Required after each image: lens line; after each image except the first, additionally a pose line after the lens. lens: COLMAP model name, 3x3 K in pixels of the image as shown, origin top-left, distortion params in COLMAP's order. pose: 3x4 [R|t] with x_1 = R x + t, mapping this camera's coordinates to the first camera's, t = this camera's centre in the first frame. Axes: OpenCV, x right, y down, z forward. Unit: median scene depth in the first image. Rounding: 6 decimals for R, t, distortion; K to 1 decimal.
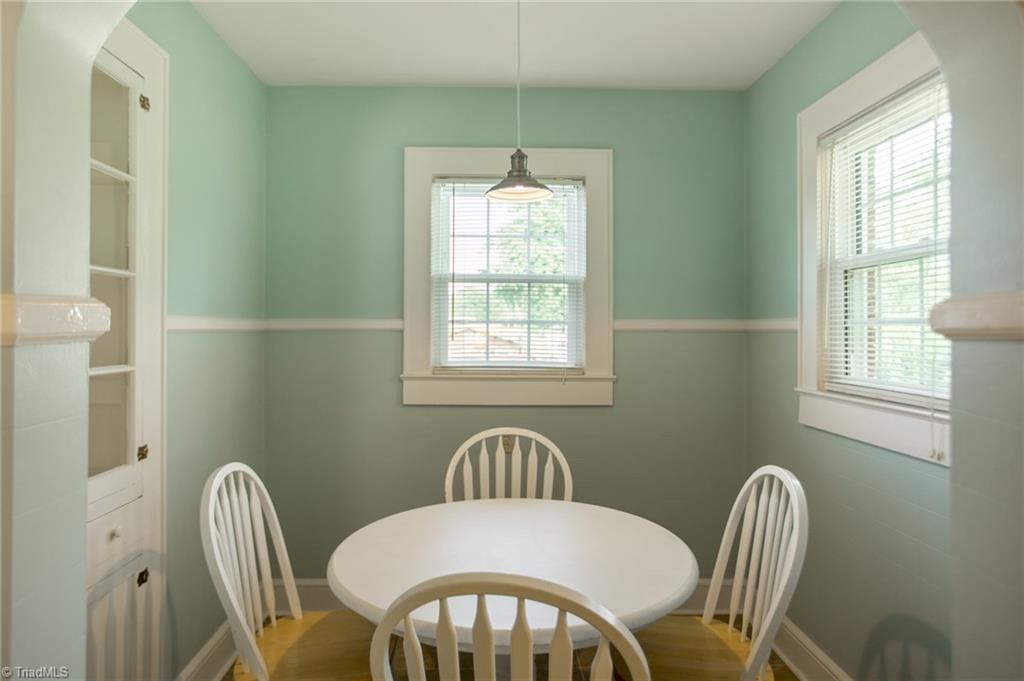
lens RADIAL K [[643.7, 0, 502.2], [0, 643.7, 335.4], [0, 0, 1]] dist [-0.017716, -0.001213]
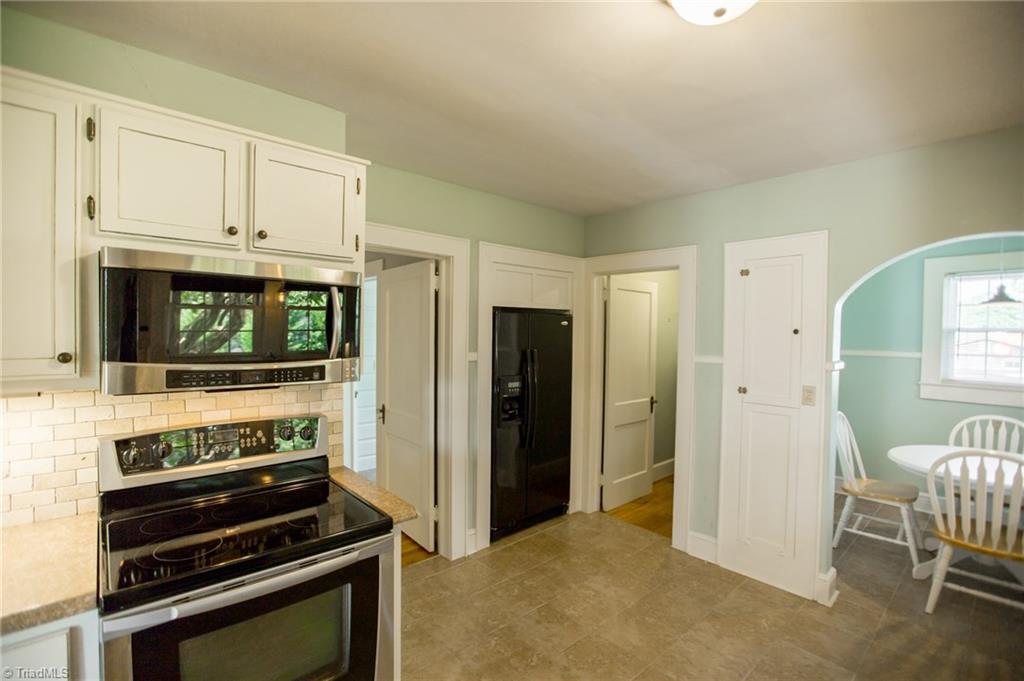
lens RADIAL K [[470.7, 0, 495.6], [0, 470.7, 339.4], [0, 0, 1]] dist [-0.046403, 0.014463]
pose [[0.640919, 0.019846, -0.767352, 0.071133], [-0.016845, 0.999789, 0.011789, -0.058055], [0.767424, 0.005370, 0.641117, -0.809648]]
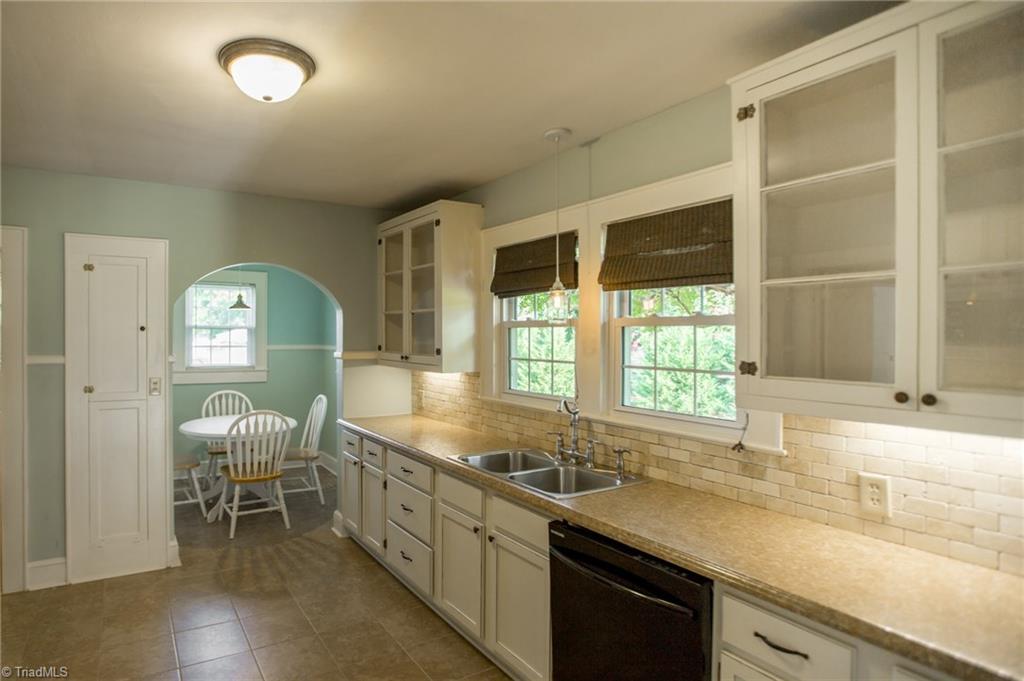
lens RADIAL K [[548.9, 0, 416.8], [0, 548.9, 341.0], [0, 0, 1]] dist [-0.021154, 0.000689]
pose [[0.893736, -0.002179, 0.448589, -0.244147], [-0.001083, 0.999975, 0.007015, -0.055559], [-0.448593, -0.006755, 0.893711, -1.062024]]
